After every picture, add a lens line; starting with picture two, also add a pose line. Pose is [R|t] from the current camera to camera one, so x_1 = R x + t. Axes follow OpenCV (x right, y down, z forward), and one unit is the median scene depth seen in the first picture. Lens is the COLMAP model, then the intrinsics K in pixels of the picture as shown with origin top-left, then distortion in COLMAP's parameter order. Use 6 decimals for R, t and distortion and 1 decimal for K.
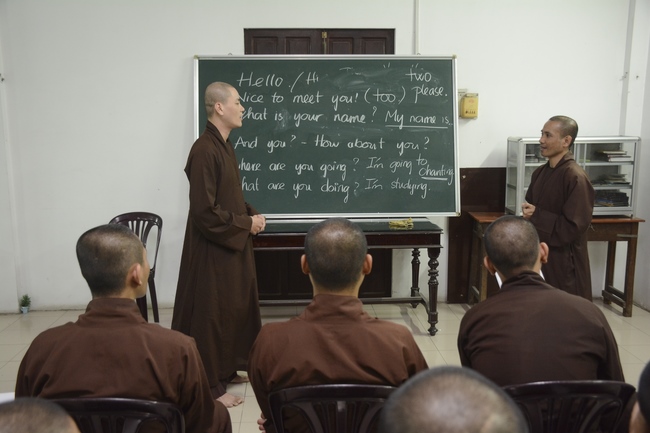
lens RADIAL K [[639.7, 0, 331.1], [0, 639.7, 223.2], [0, 0, 1]] dist [0.001536, 0.000000]
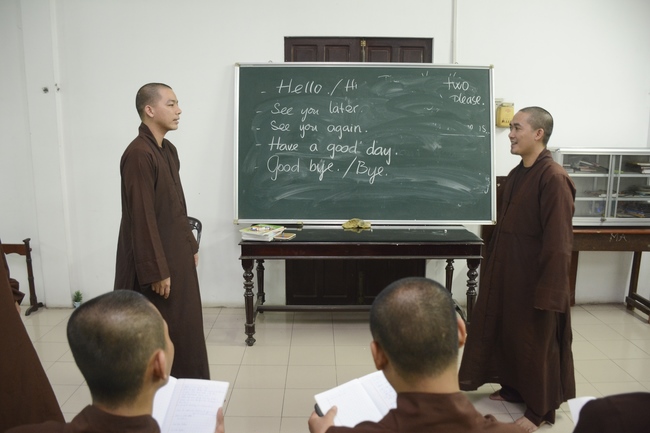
lens RADIAL K [[530.0, 0, 323.2], [0, 530.0, 219.1], [0, 0, 1]] dist [-0.115834, 0.051886]
pose [[0.999147, 0.014677, -0.038611, -0.038205], [-0.013800, 0.999643, 0.022887, -0.034863], [0.038934, -0.022335, 0.998992, 0.166704]]
